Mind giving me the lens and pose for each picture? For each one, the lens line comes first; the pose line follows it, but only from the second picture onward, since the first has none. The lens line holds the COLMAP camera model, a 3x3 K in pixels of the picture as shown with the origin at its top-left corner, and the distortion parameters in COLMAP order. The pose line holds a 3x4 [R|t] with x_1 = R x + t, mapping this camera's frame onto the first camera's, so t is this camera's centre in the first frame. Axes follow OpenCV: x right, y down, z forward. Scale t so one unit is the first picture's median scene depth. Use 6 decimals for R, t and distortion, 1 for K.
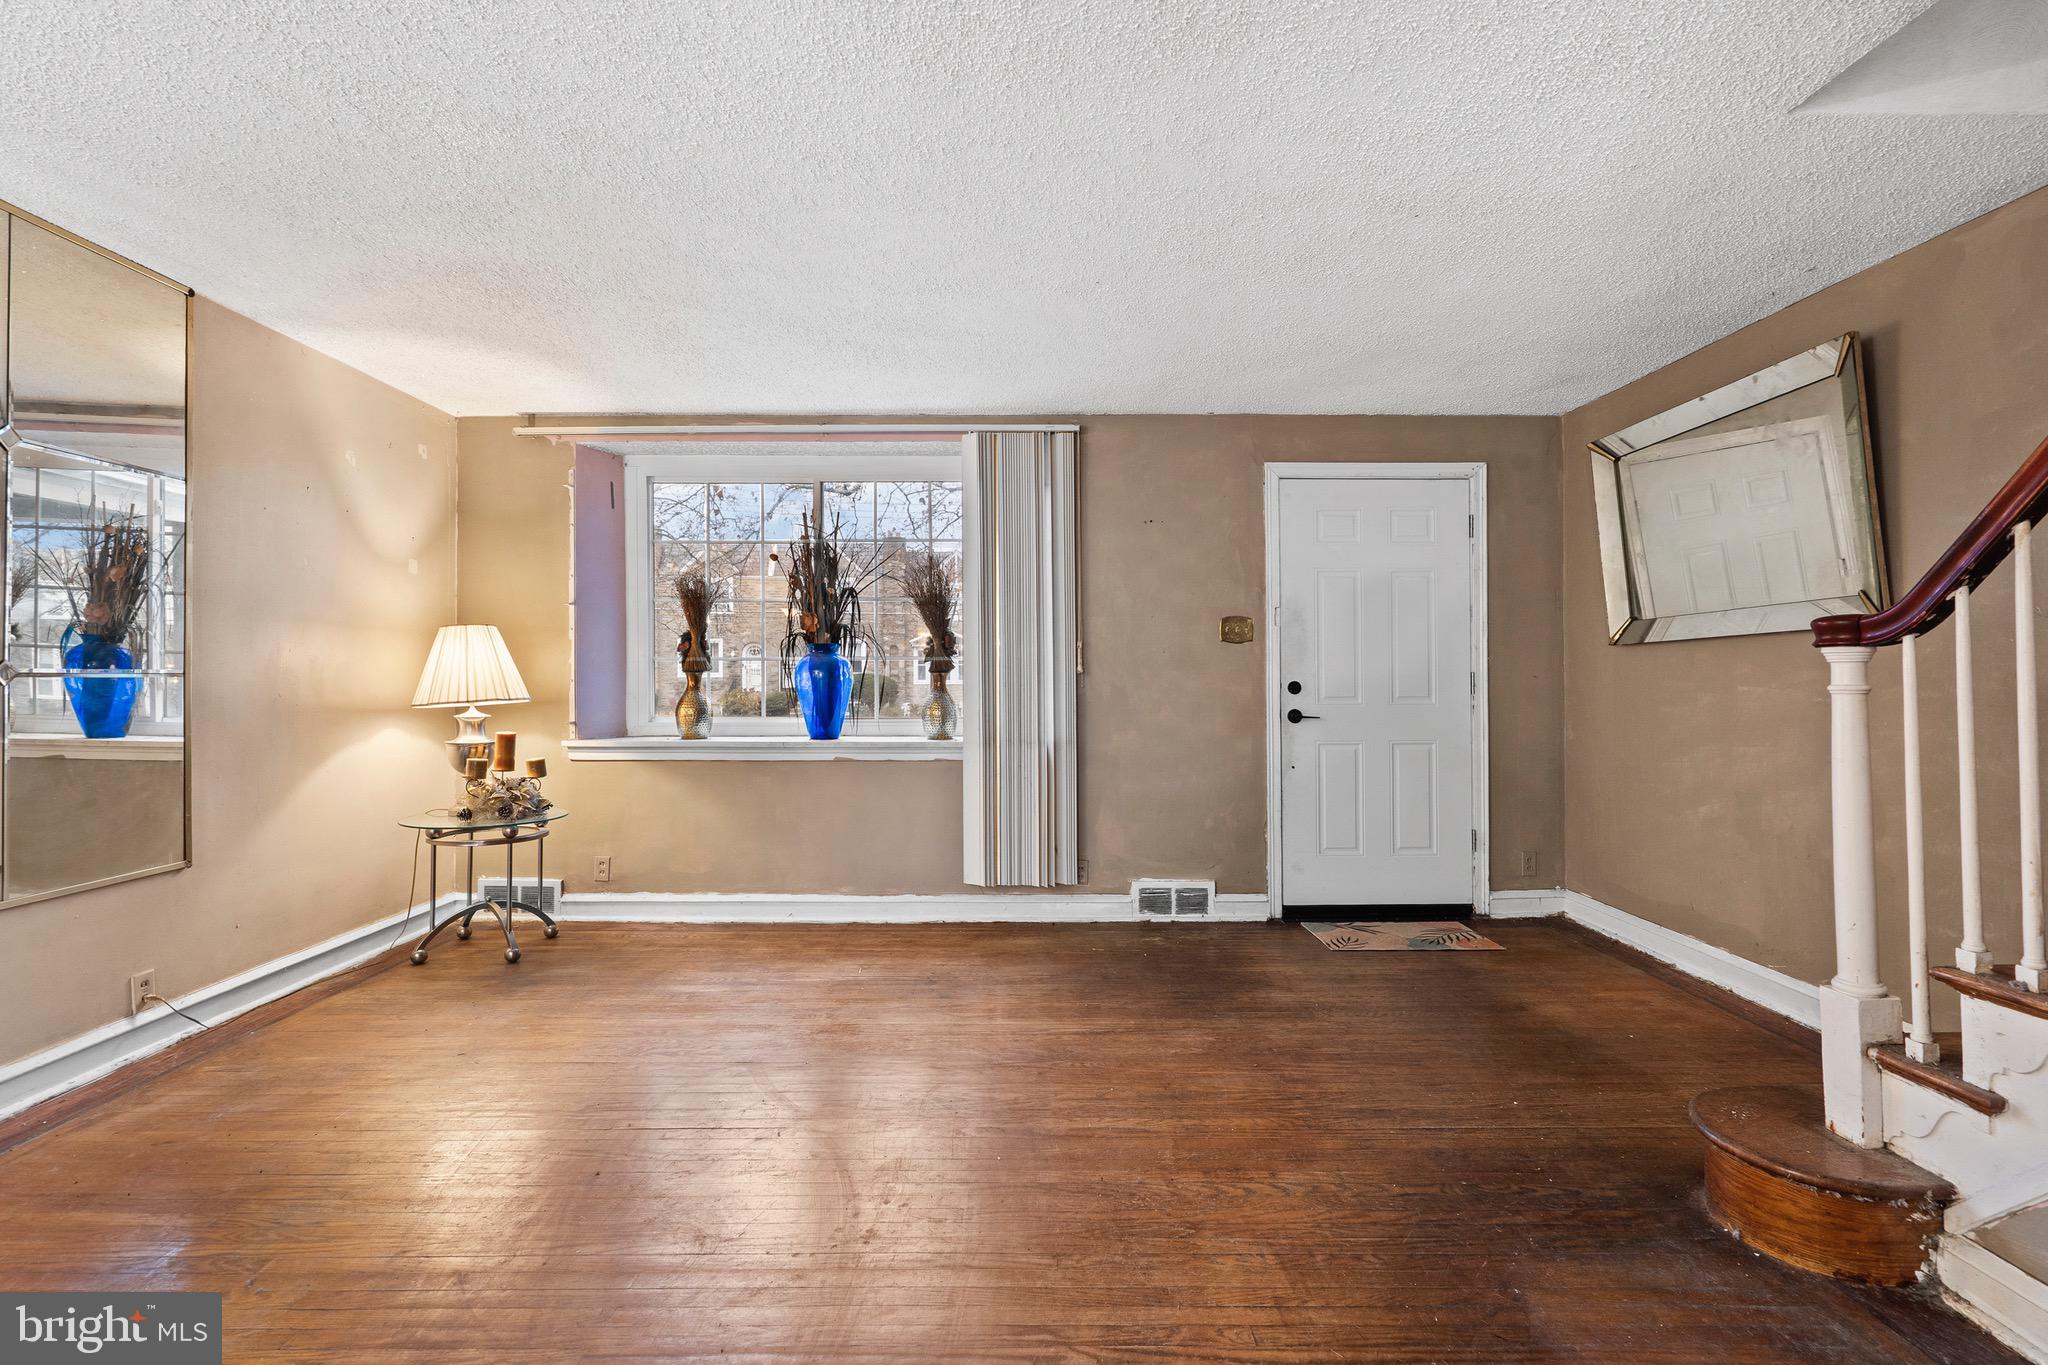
lens RADIAL K [[961.4, 0, 1020.5], [0, 961.4, 666.4], [0, 0, 1]] dist [-0.003494, 0.002153]
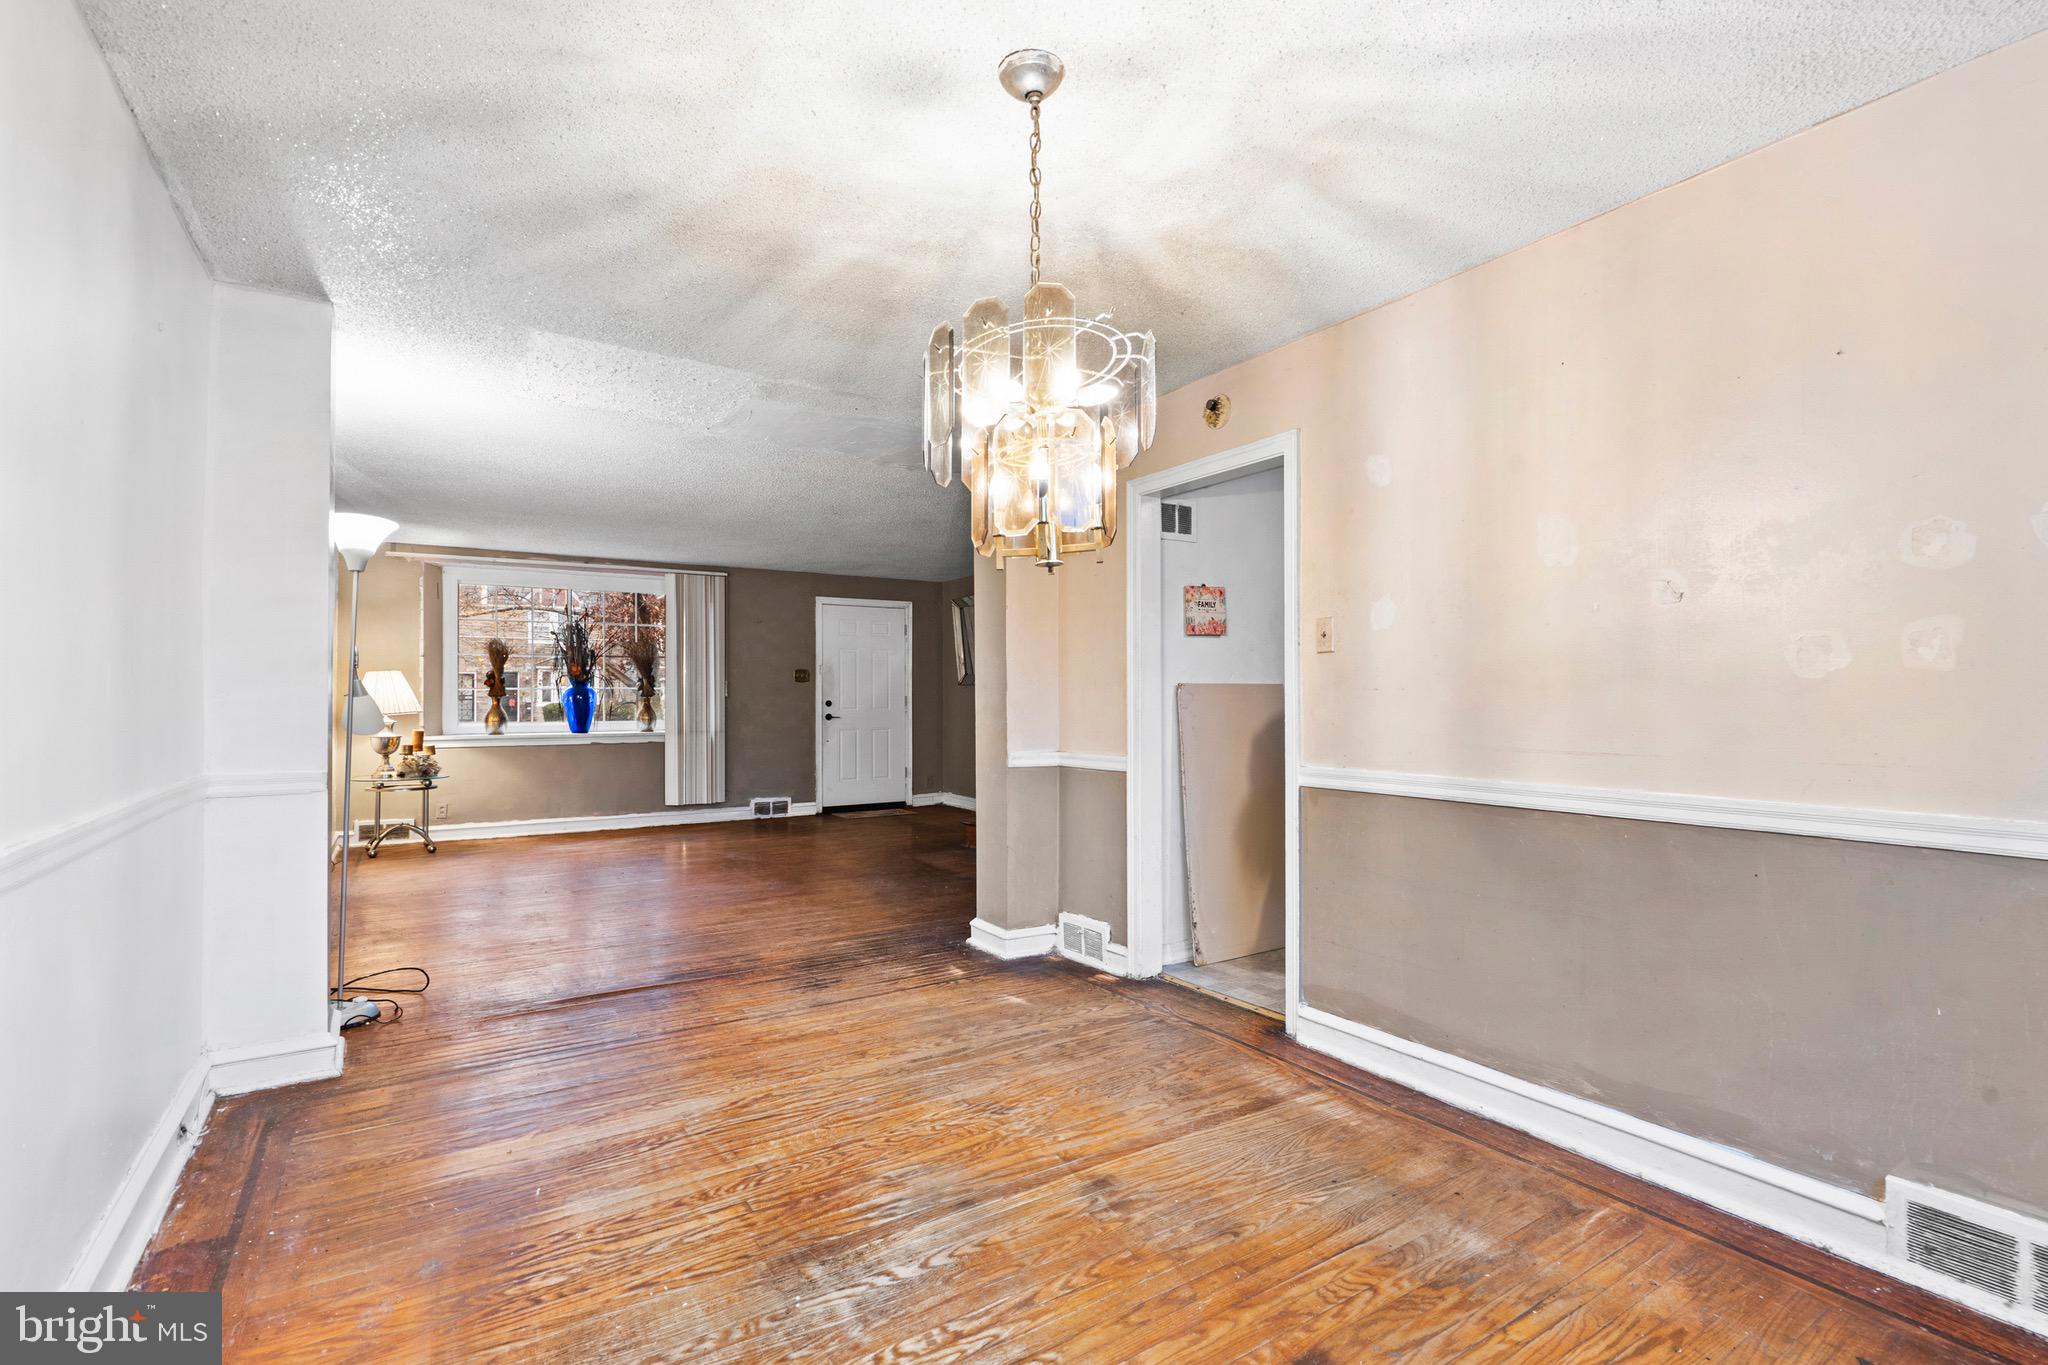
lens RADIAL K [[961.4, 0, 1031.0], [0, 961.4, 683.2], [0, 0, 1]] dist [-0.003494, 0.002153]
pose [[0.843147, 0.007089, 0.537636, -0.481378], [-0.004648, 0.999972, -0.005896, -0.012403], [-0.537663, 0.002472, 0.843156, -1.031122]]
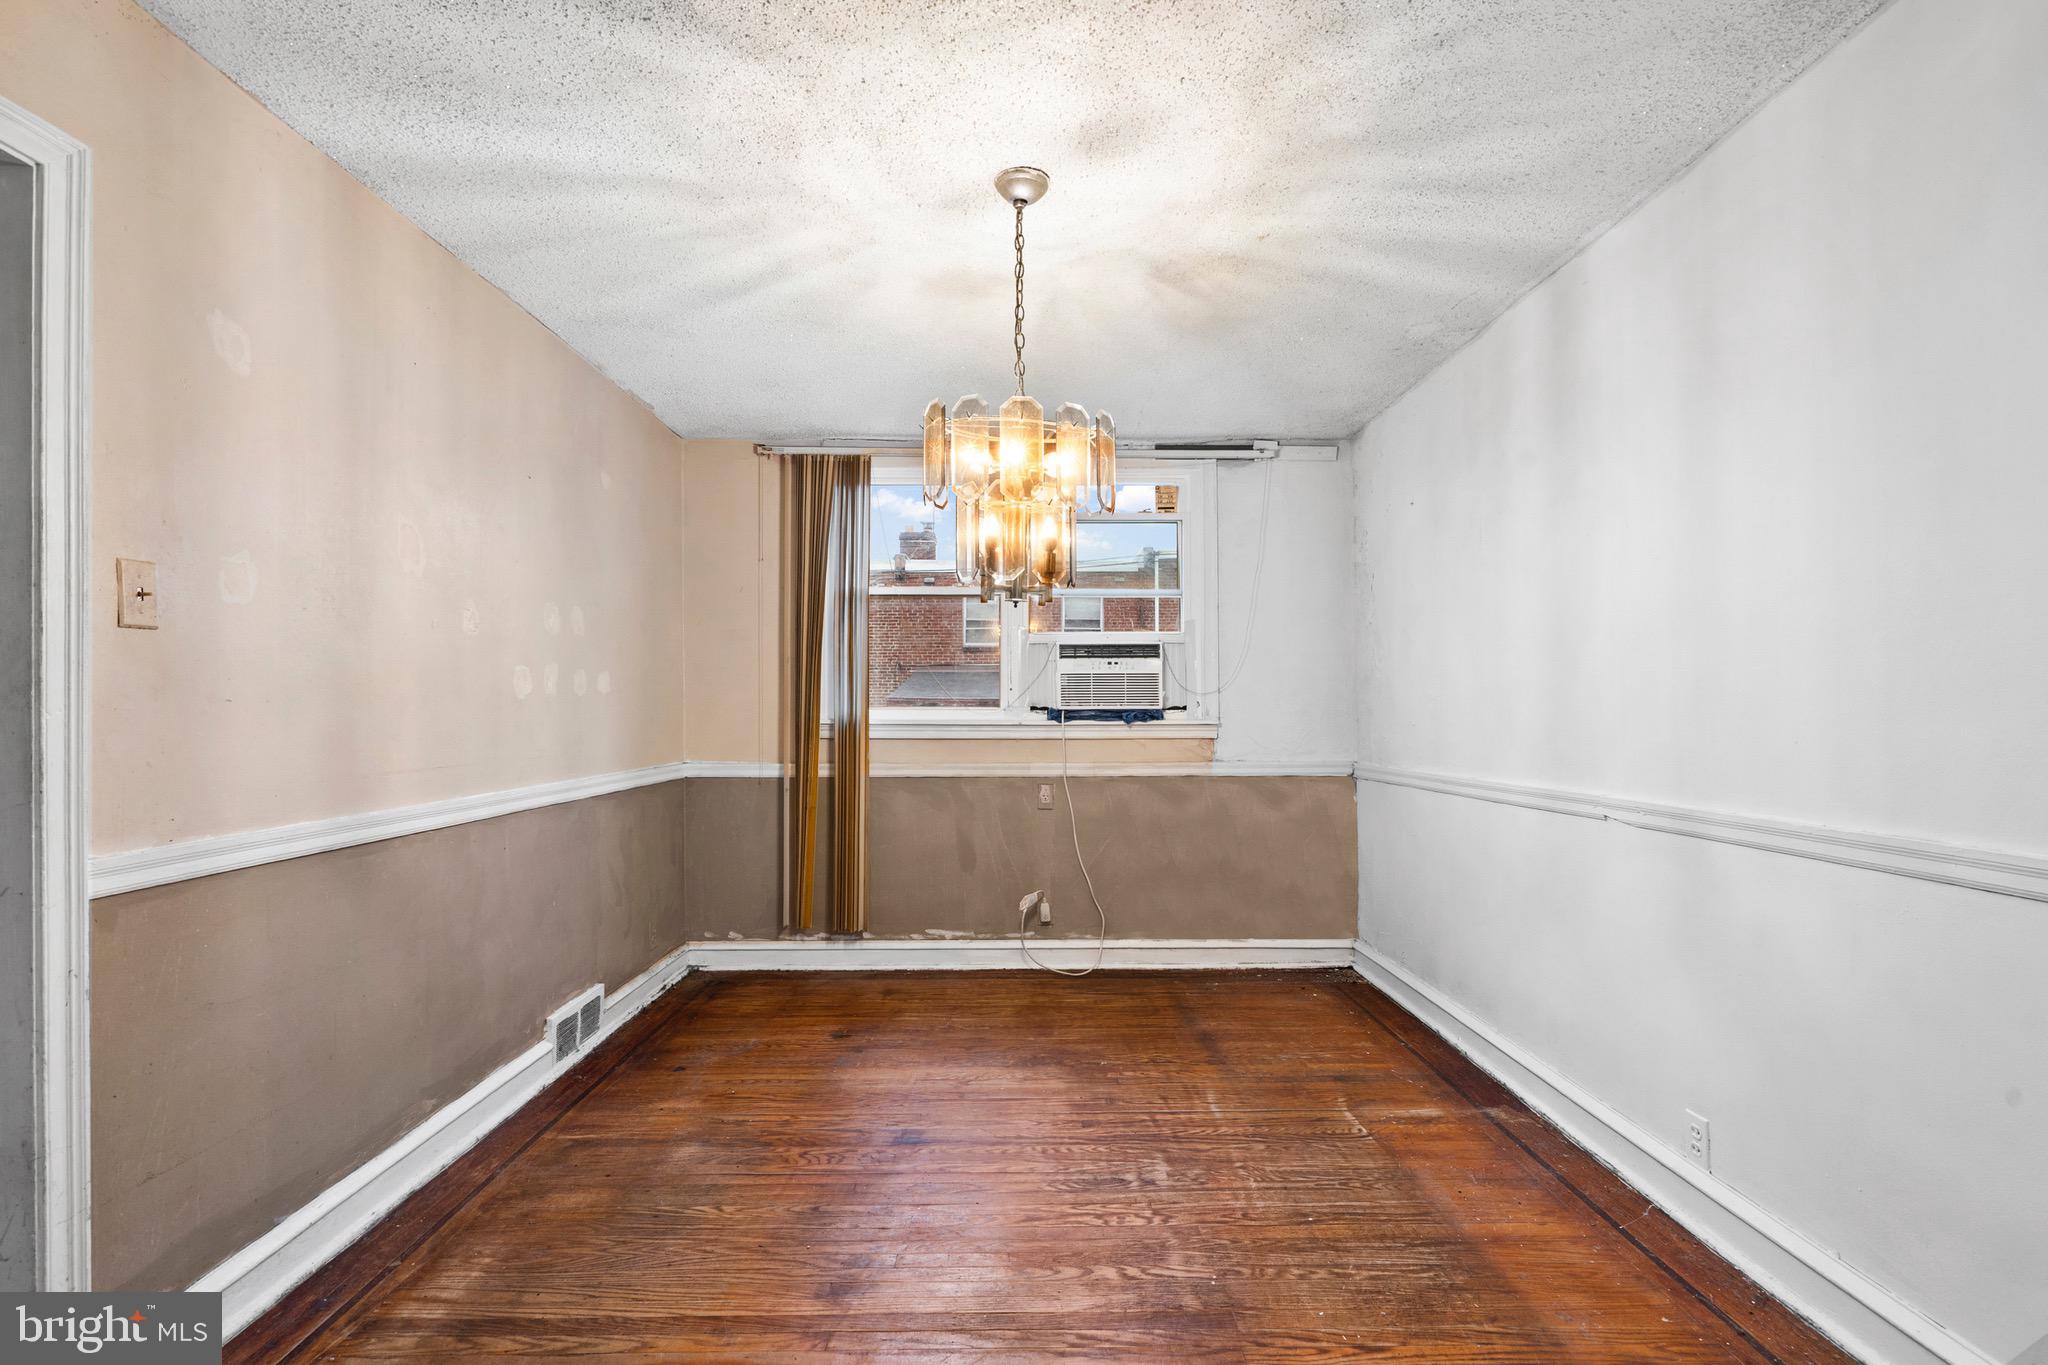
lens RADIAL K [[961.4, 0, 1022.7], [0, 961.4, 709.4], [0, 0, 1]] dist [-0.003494, 0.002153]
pose [[-0.999990, 0.003783, -0.002406, -0.250763], [0.003817, 0.999890, -0.014360, -0.002213], [0.002352, -0.014369, -0.999894, -0.172332]]
